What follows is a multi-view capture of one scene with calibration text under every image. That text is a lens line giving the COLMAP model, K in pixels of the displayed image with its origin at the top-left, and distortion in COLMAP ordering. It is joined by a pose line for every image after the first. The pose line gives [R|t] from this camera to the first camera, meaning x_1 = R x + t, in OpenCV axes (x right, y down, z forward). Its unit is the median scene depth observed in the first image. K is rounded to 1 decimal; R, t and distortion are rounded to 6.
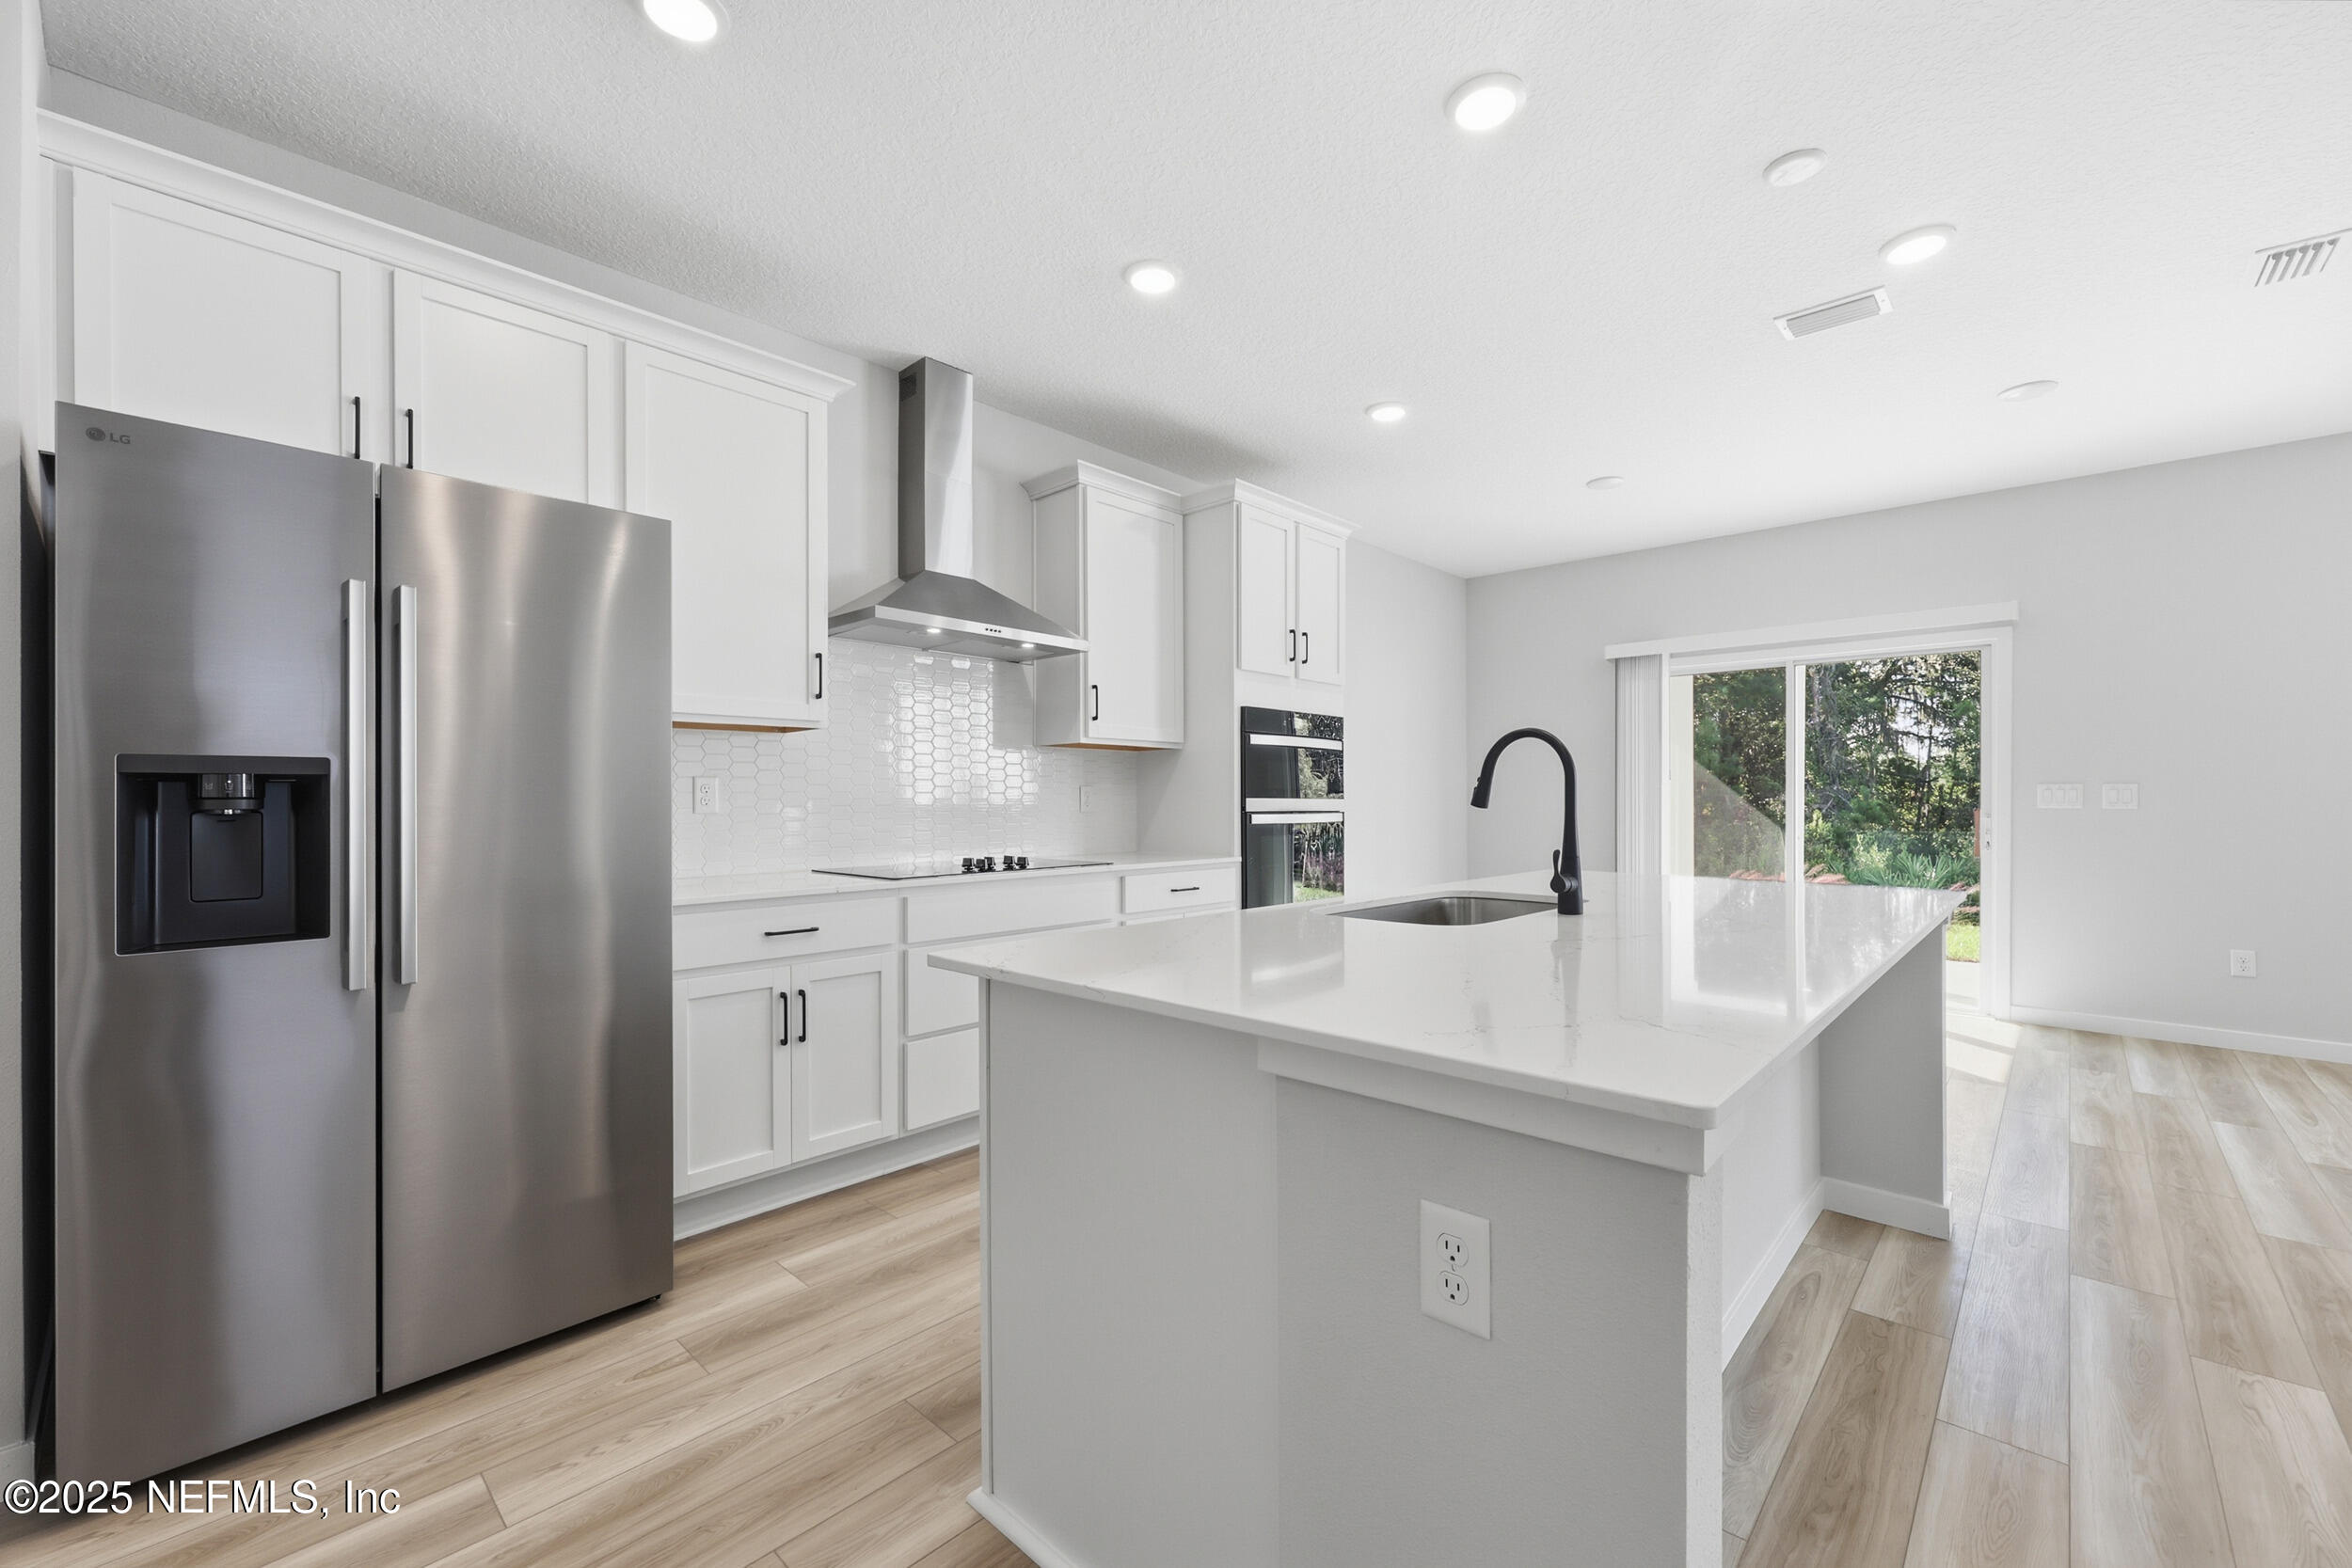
lens RADIAL K [[947.9, 0, 1172.1], [0, 947.9, 789.8], [0, 0, 1]] dist [0.000172, 0.000445]
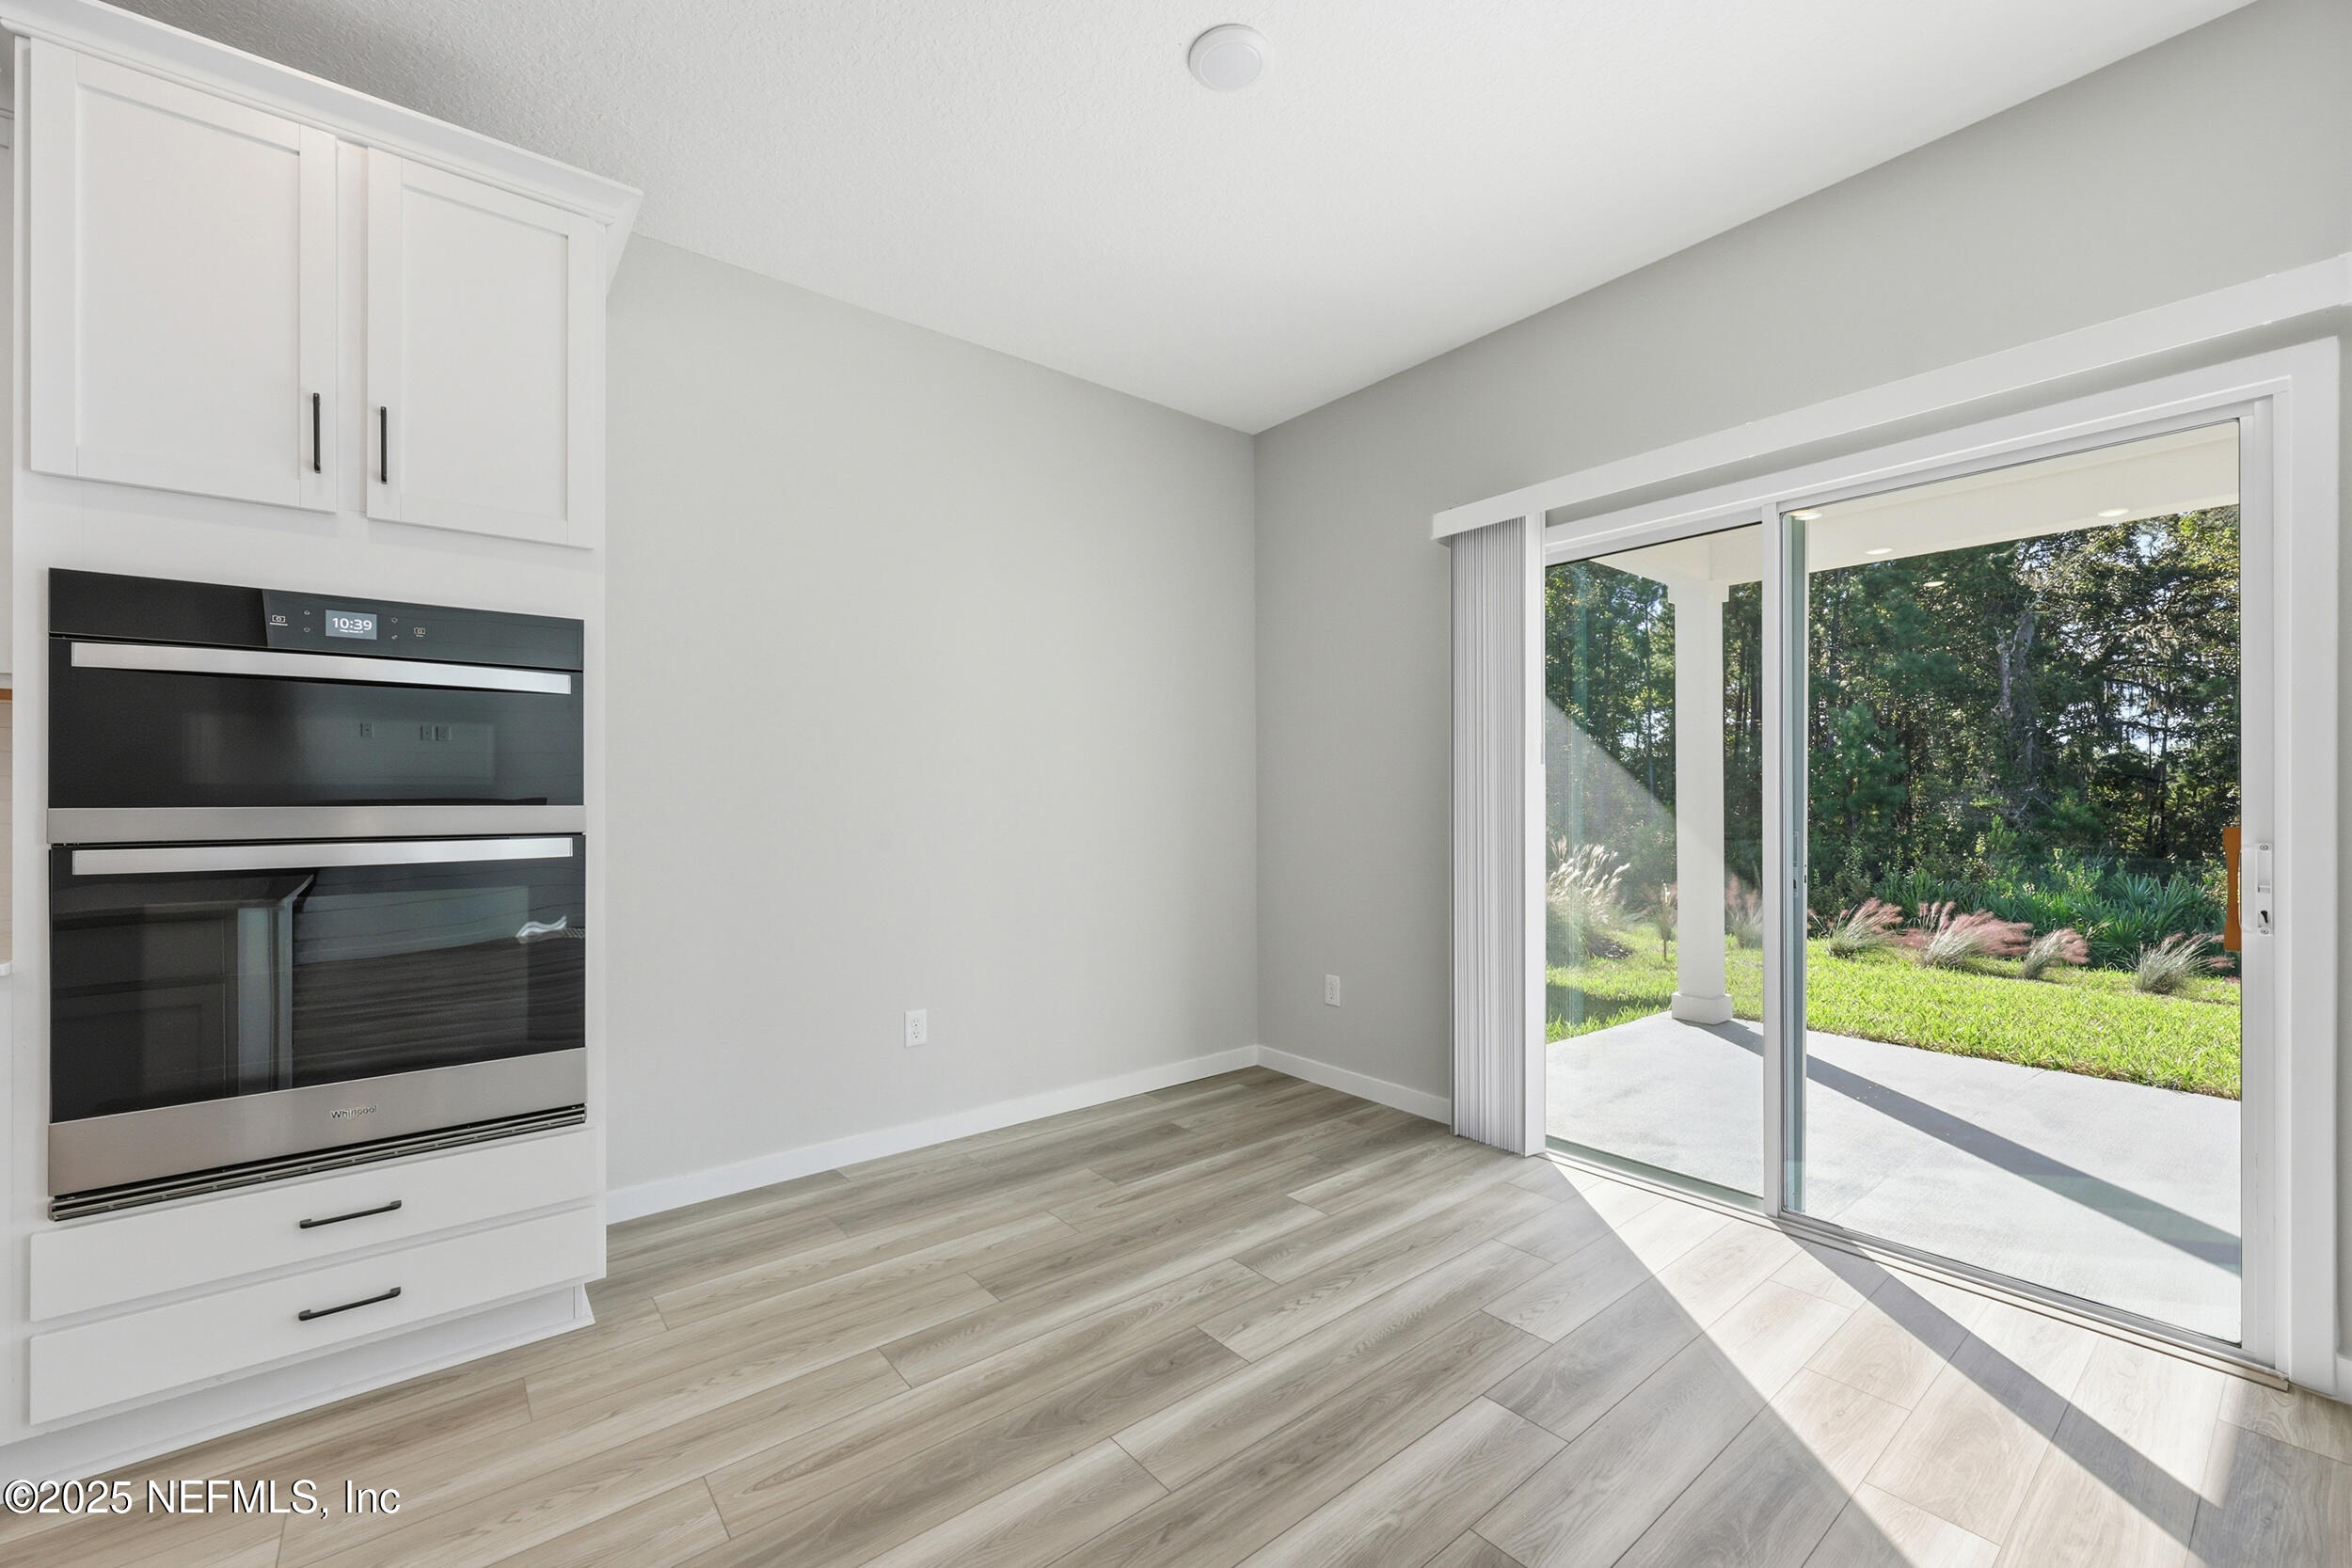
lens RADIAL K [[947.9, 0, 1173.0], [0, 947.9, 800.2], [0, 0, 1]] dist [0.000172, 0.000445]
pose [[0.990934, -0.003789, -0.134293, 0.597430], [0.004423, 0.999980, 0.004422, 0.006490], [0.134273, -0.004976, 0.990932, 0.706390]]
